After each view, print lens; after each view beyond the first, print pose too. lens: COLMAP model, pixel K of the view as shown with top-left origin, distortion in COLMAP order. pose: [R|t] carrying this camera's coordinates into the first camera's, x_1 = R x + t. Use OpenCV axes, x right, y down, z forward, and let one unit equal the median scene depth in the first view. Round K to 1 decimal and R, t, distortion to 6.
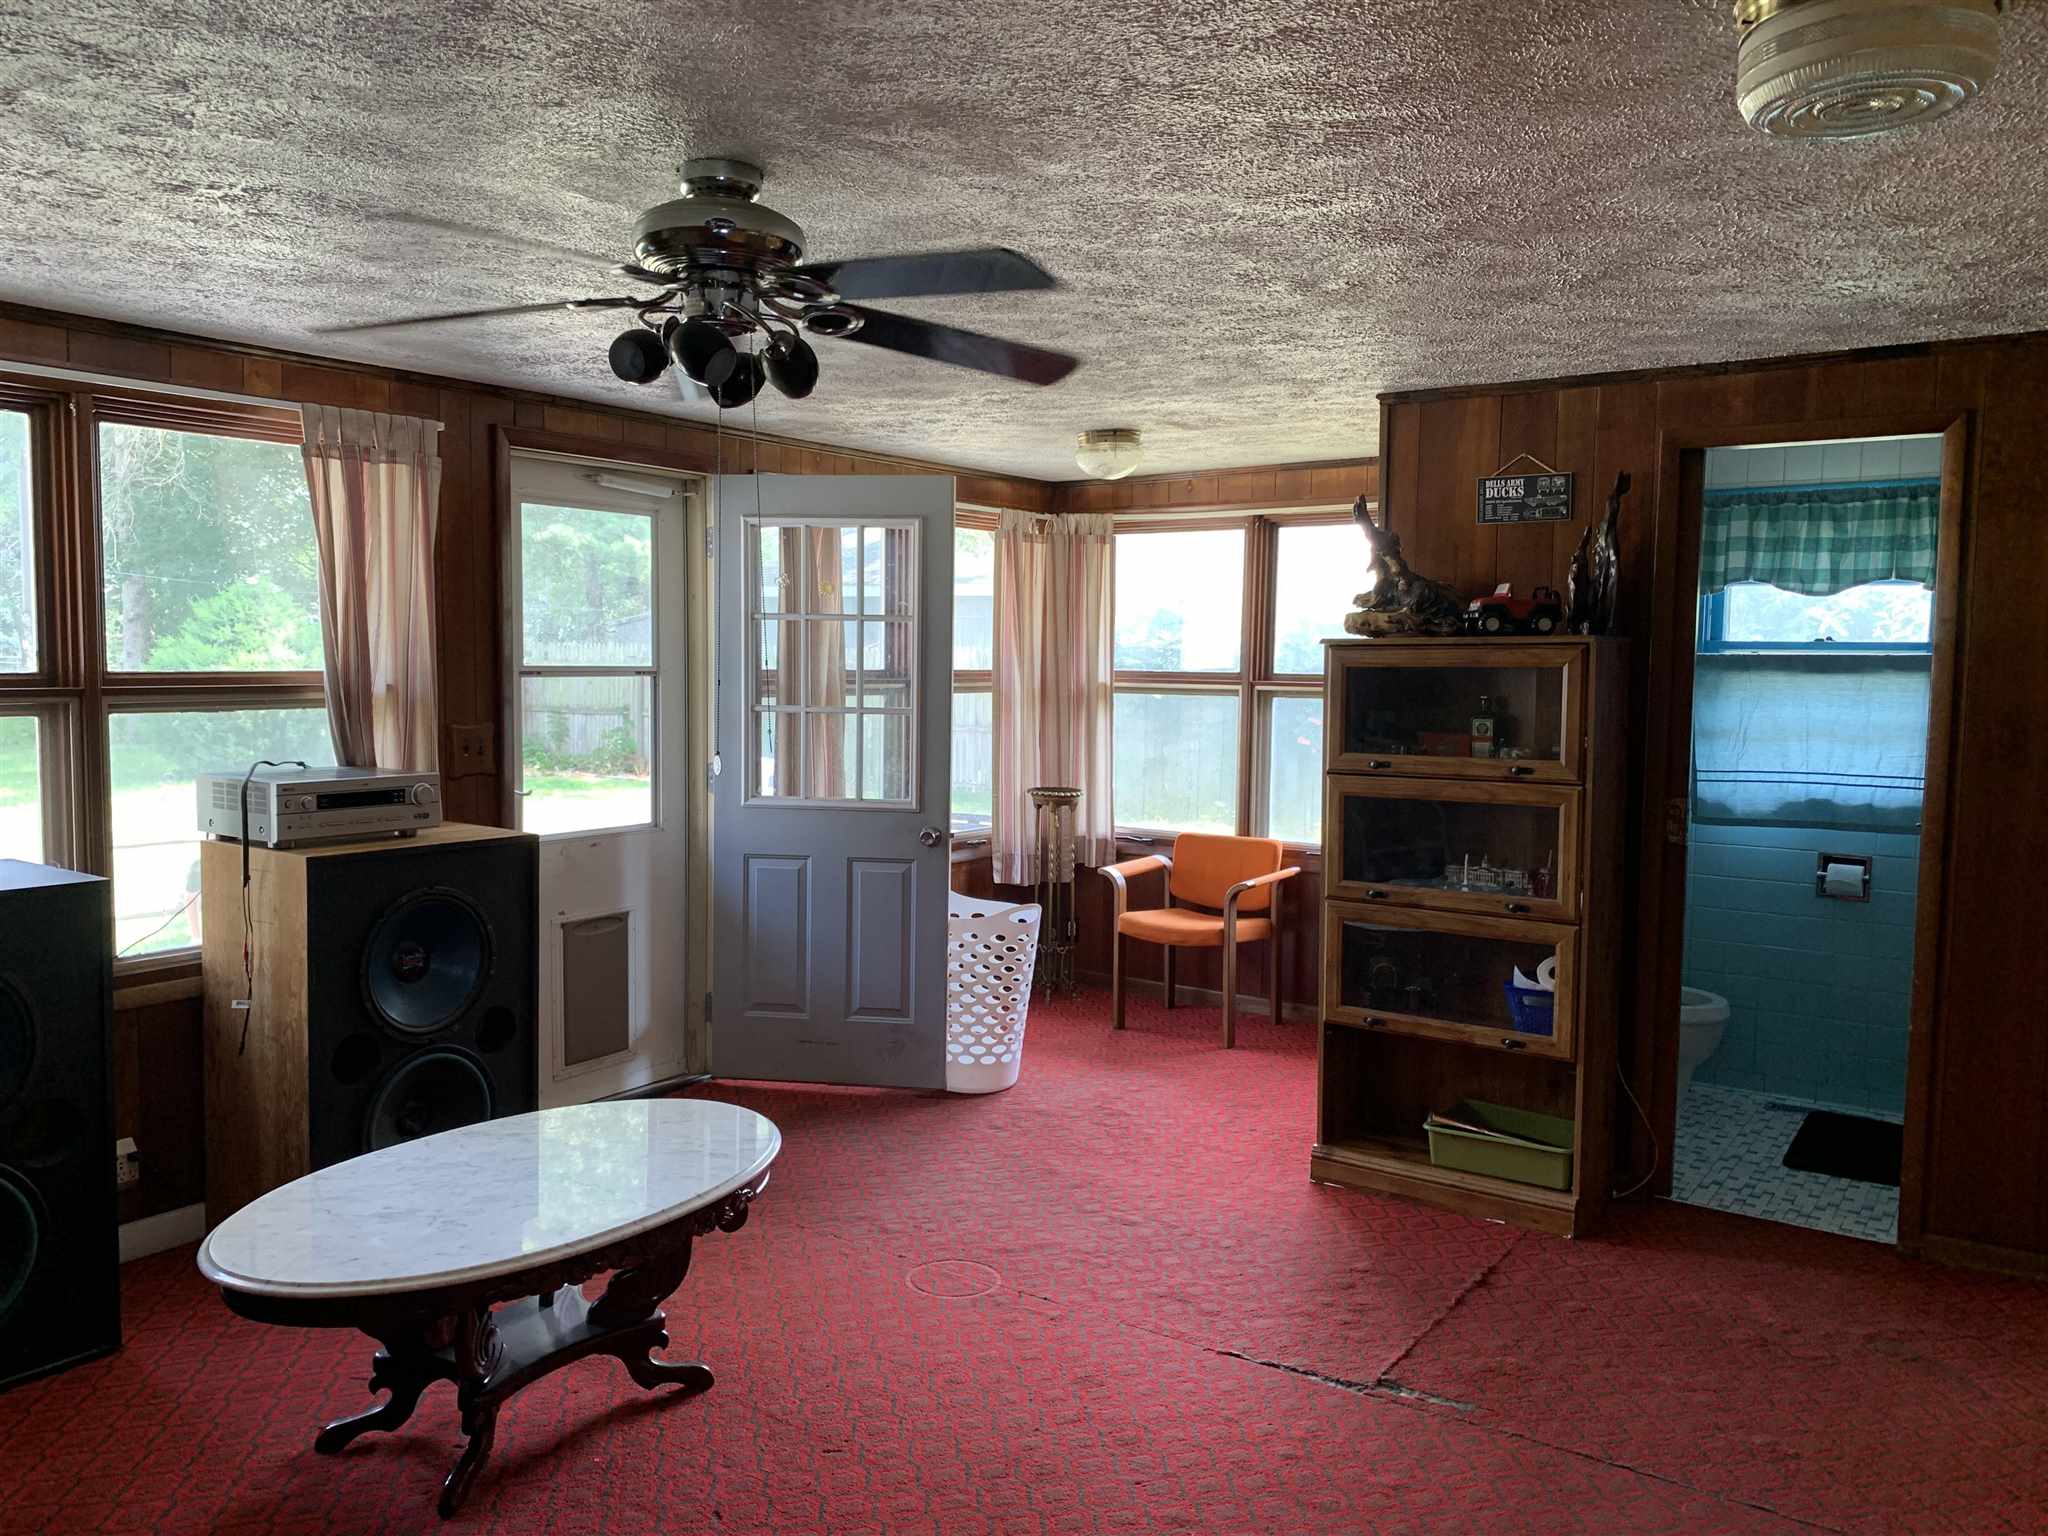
lens RADIAL K [[1557.4, 0, 1013.6], [0, 1557.4, 770.8], [0, 0, 1]] dist [0.022247, -0.034096]
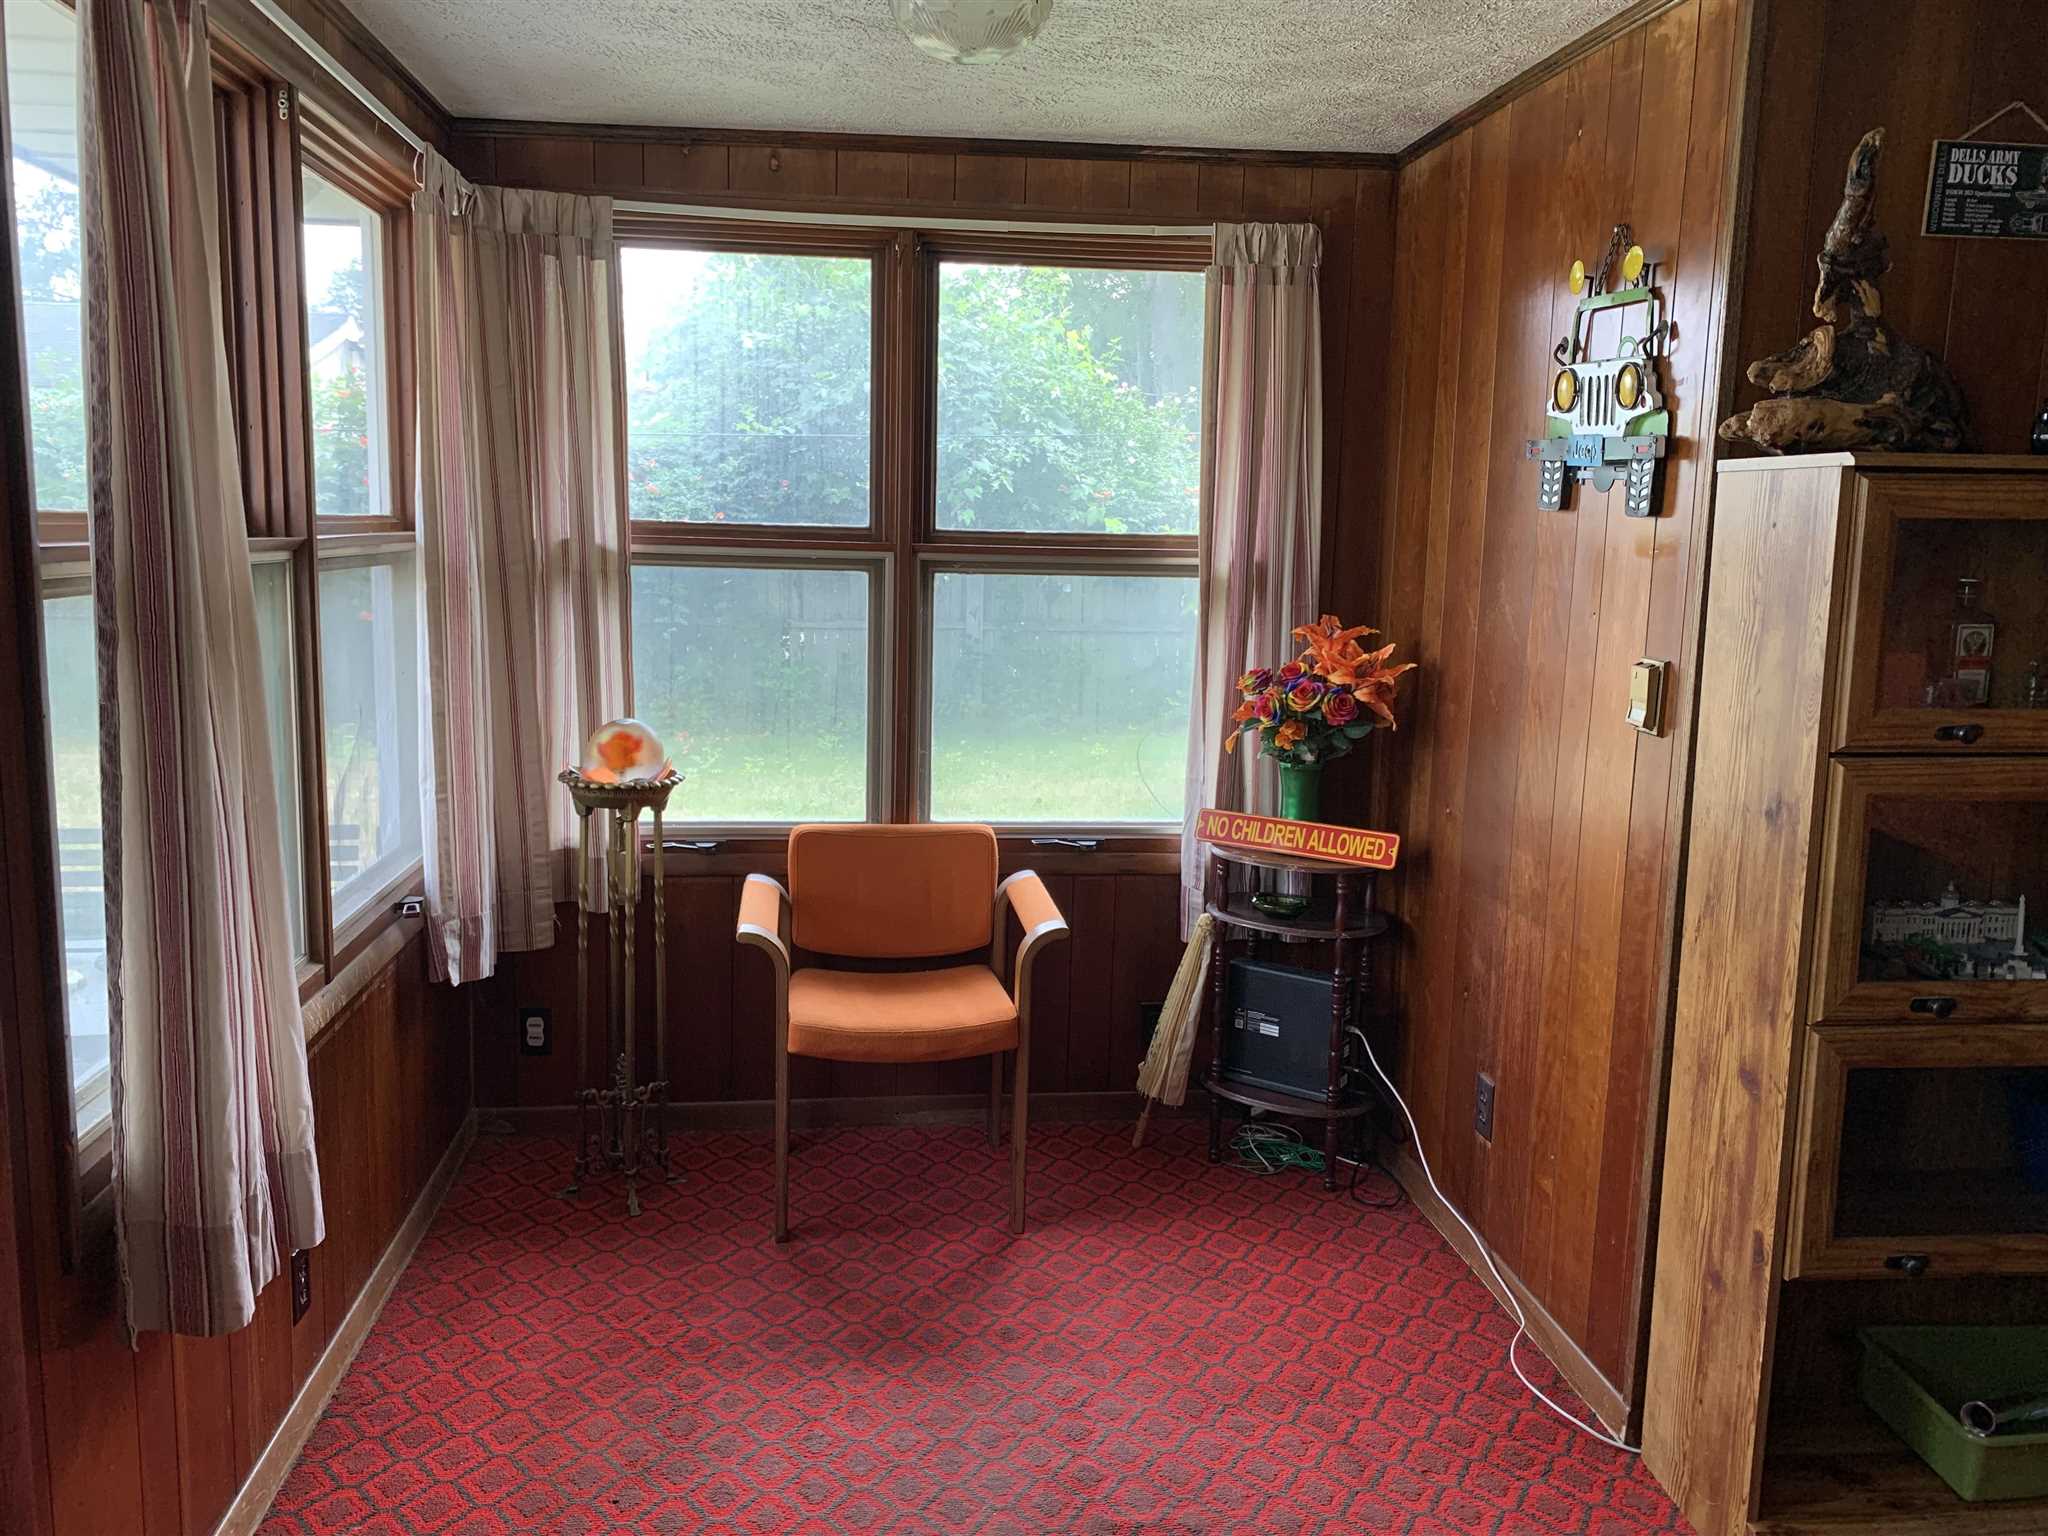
lens RADIAL K [[1557.4, 0, 1023.5], [0, 1557.4, 769.8], [0, 0, 1]] dist [0.022247, -0.034096]
pose [[0.749373, -0.095293, 0.655255, -0.291885], [0.035245, 0.993928, 0.104237, -0.053487], [-0.661209, -0.055018, 0.748181, 0.877951]]
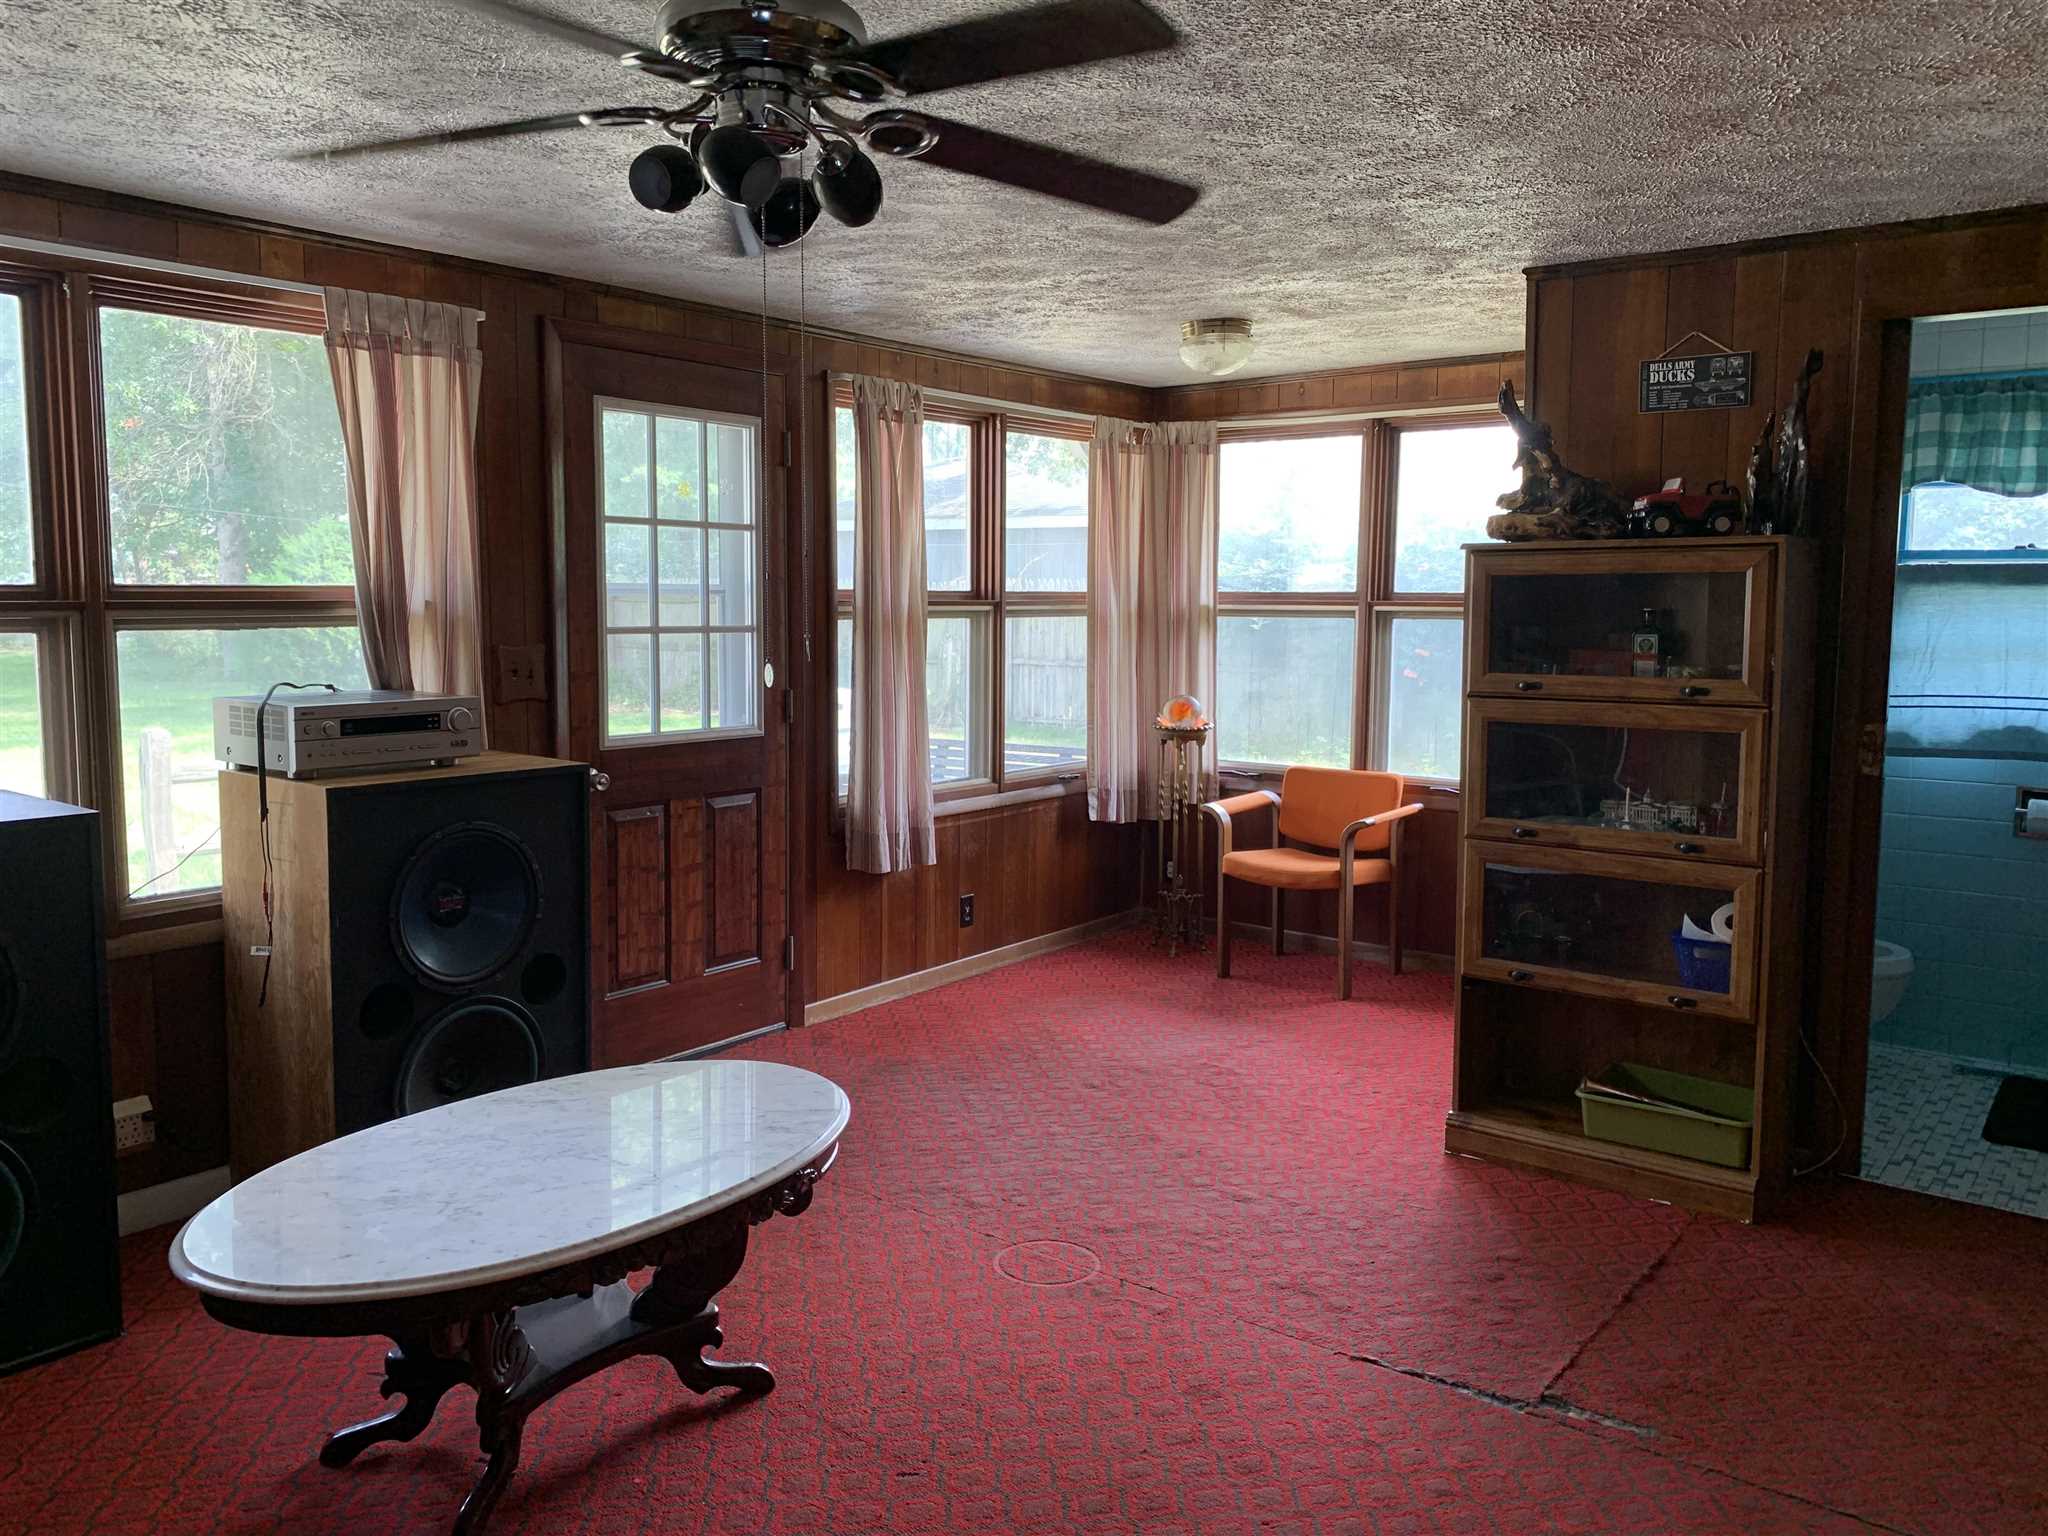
lens RADIAL K [[1557.4, 0, 1030.1], [0, 1557.4, 750.2], [0, 0, 1]] dist [0.022247, -0.034096]
pose [[0.998874, -0.000416, -0.047445, -0.005325], [0.001658, 0.999657, 0.026132, 0.009347], [0.047418, -0.026181, 0.998532, 0.108897]]
